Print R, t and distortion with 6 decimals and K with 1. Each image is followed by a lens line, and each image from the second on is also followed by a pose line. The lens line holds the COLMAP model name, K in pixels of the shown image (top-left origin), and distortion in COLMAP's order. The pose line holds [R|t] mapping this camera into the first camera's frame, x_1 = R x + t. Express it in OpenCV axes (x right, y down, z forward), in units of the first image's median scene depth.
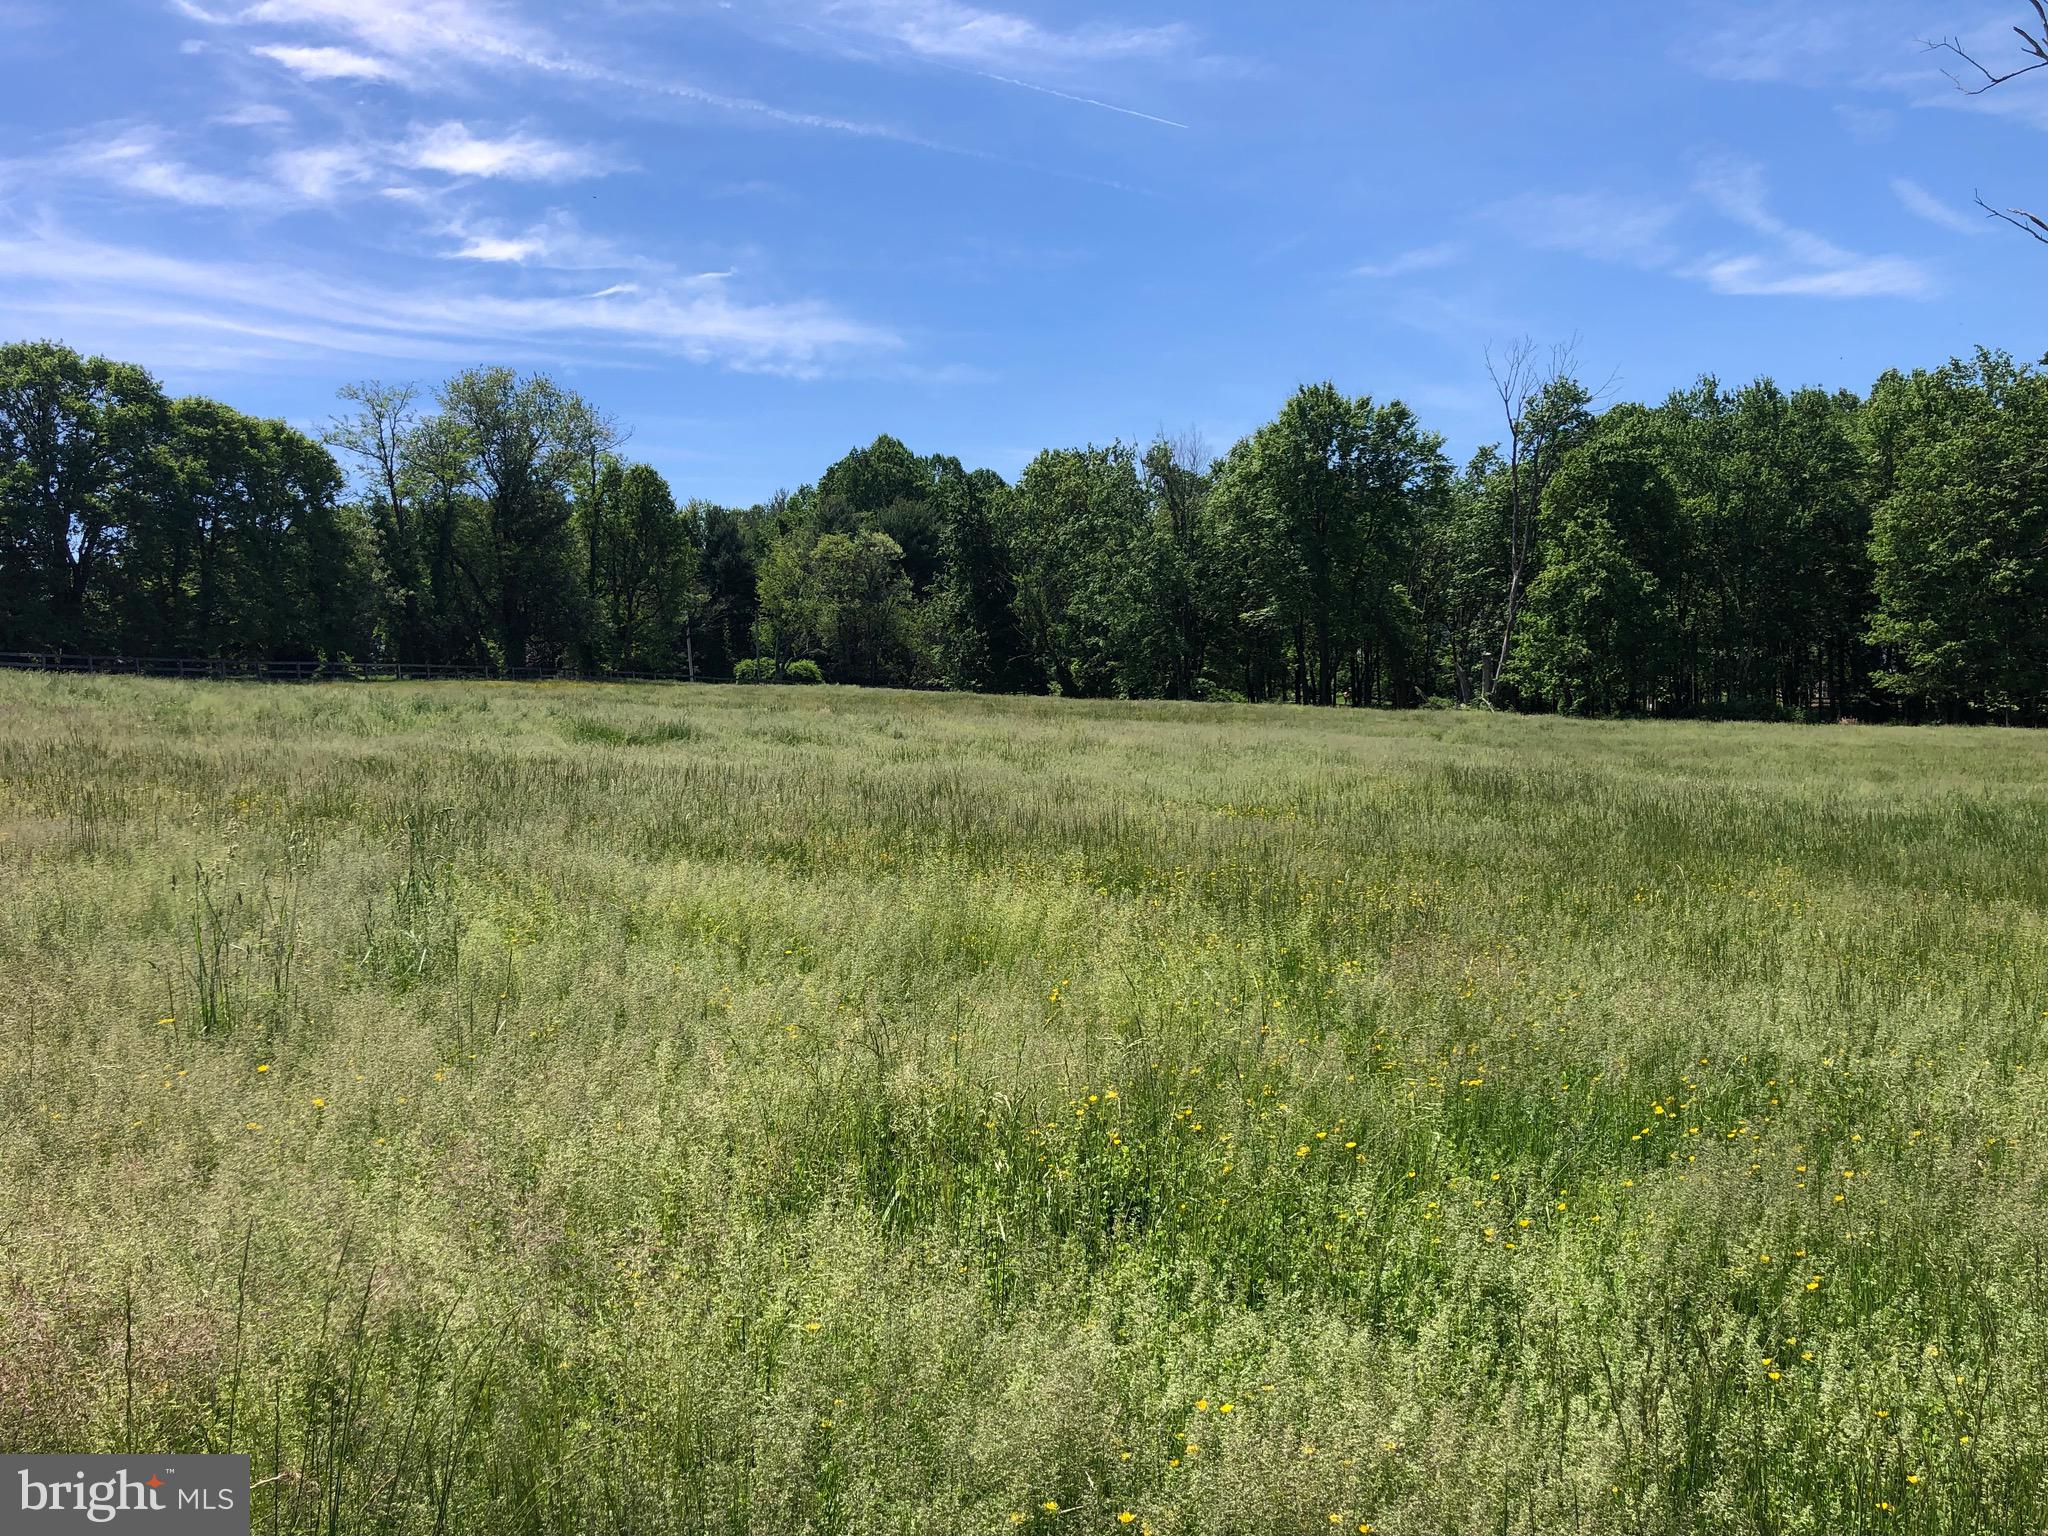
lens RADIAL K [[1781.0, 0, 1008.1], [0, 1781.0, 759.4], [0, 0, 1]] dist [0.051017, 0.013473]
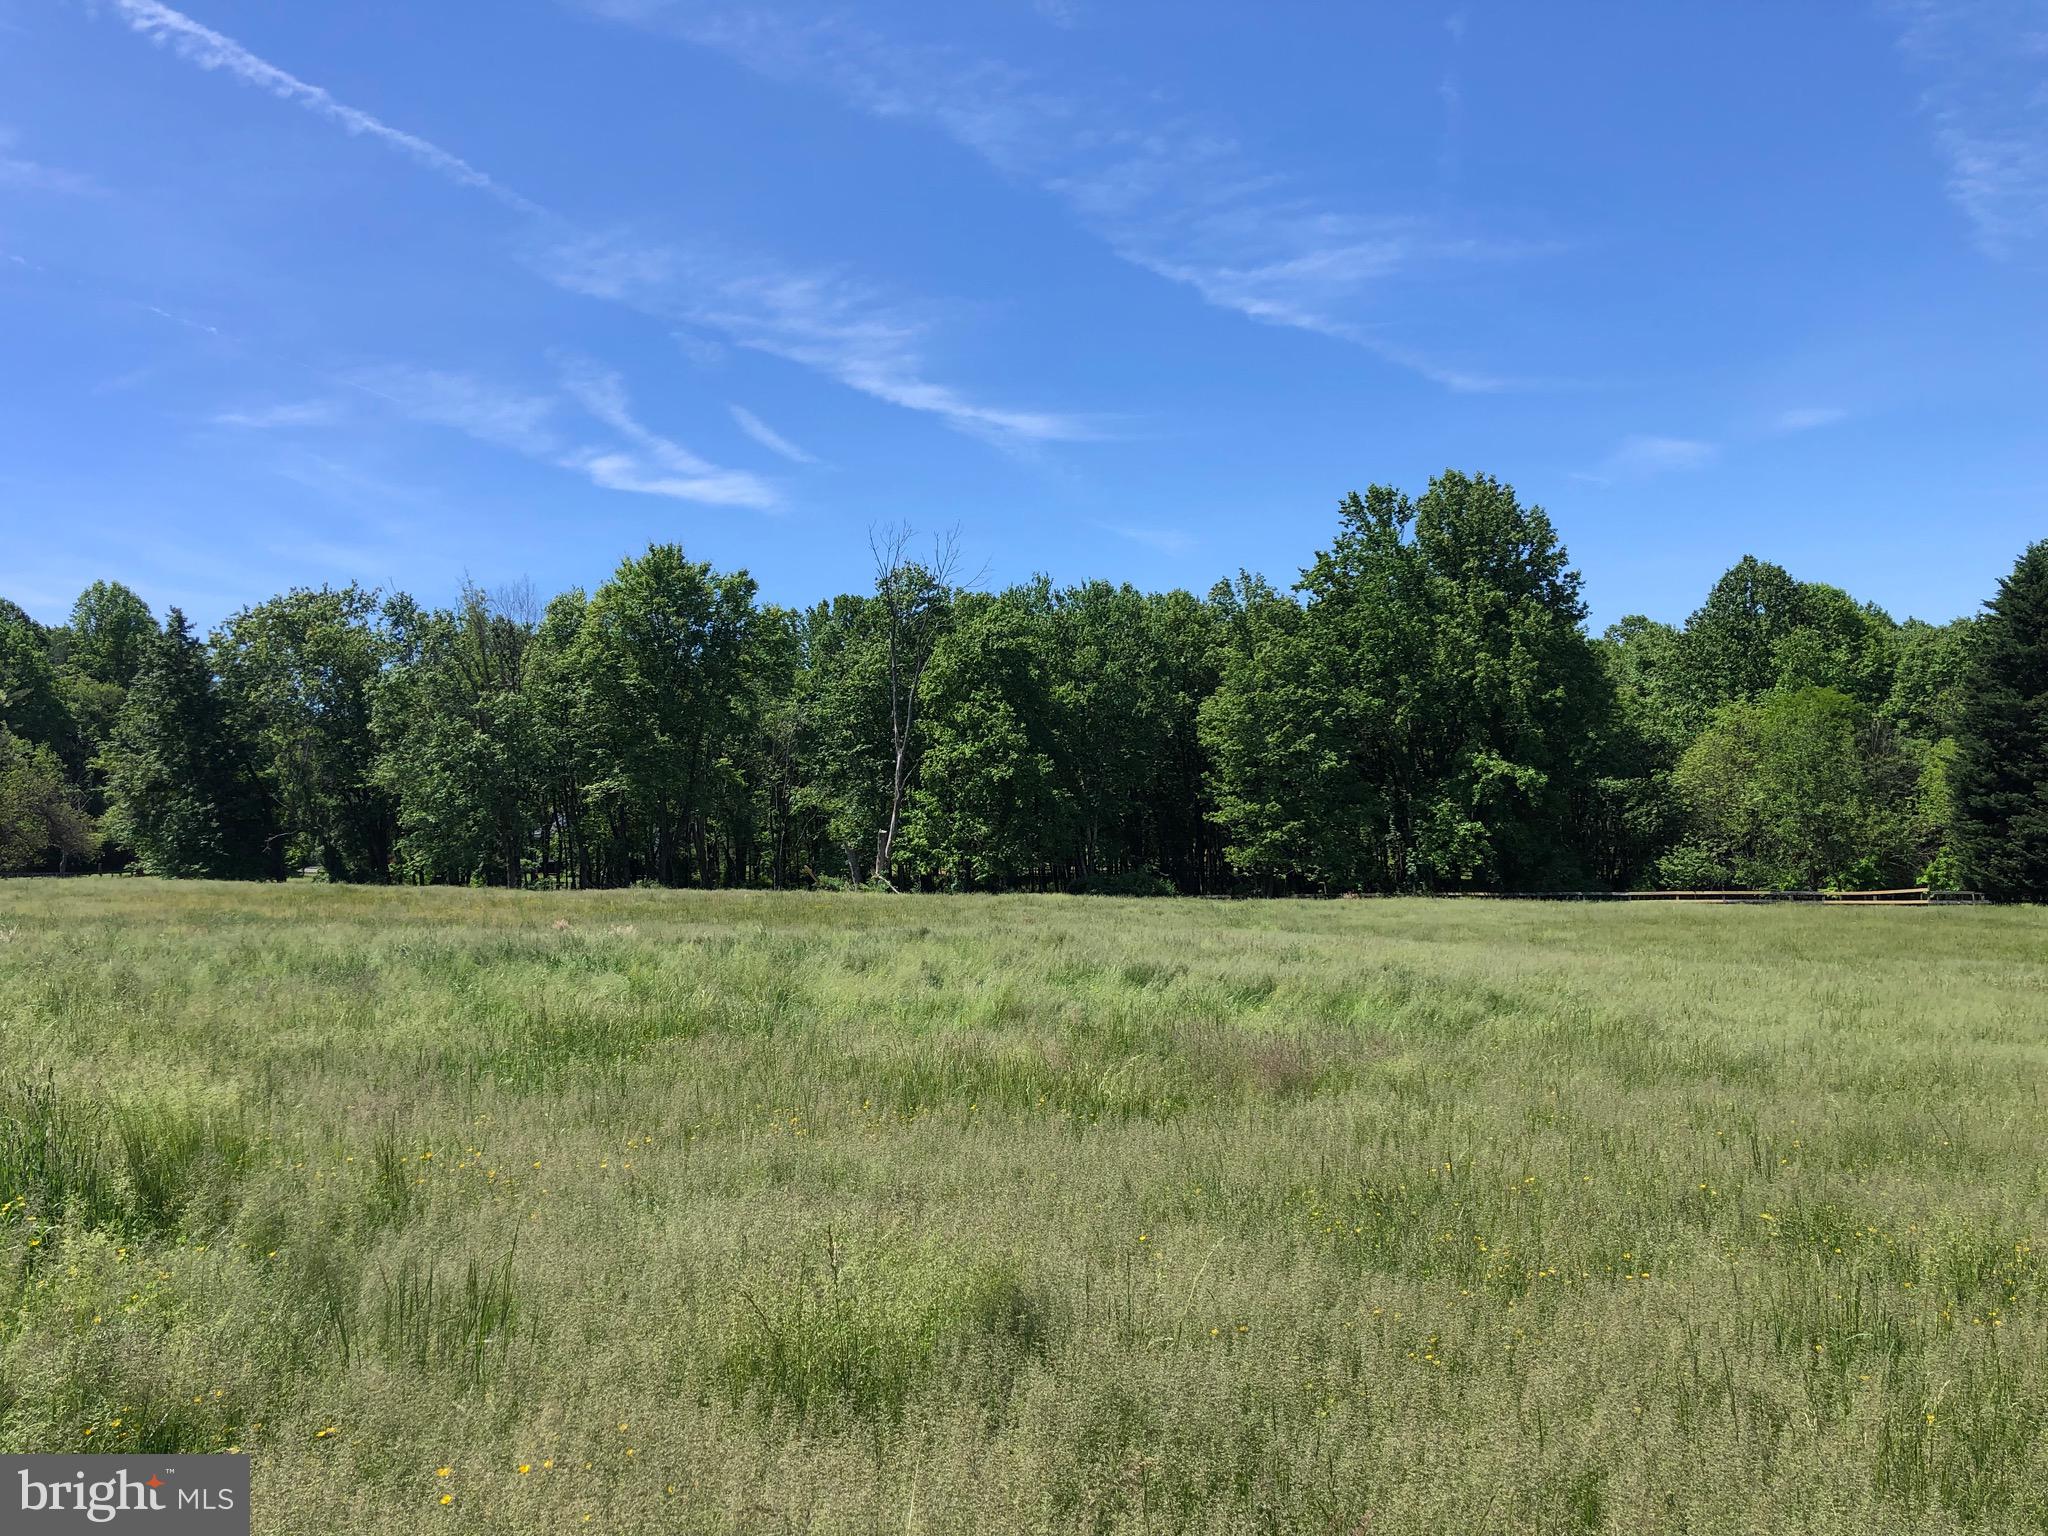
lens RADIAL K [[1776.3, 0, 1010.4], [0, 1776.3, 753.6], [0, 0, 1]] dist [0.053283, -0.011647]
pose [[0.818156, 0.019140, 0.574677, -0.232205], [0.035877, 0.995799, -0.084244, -0.015962], [-0.573876, 0.089542, 0.814033, 0.146995]]
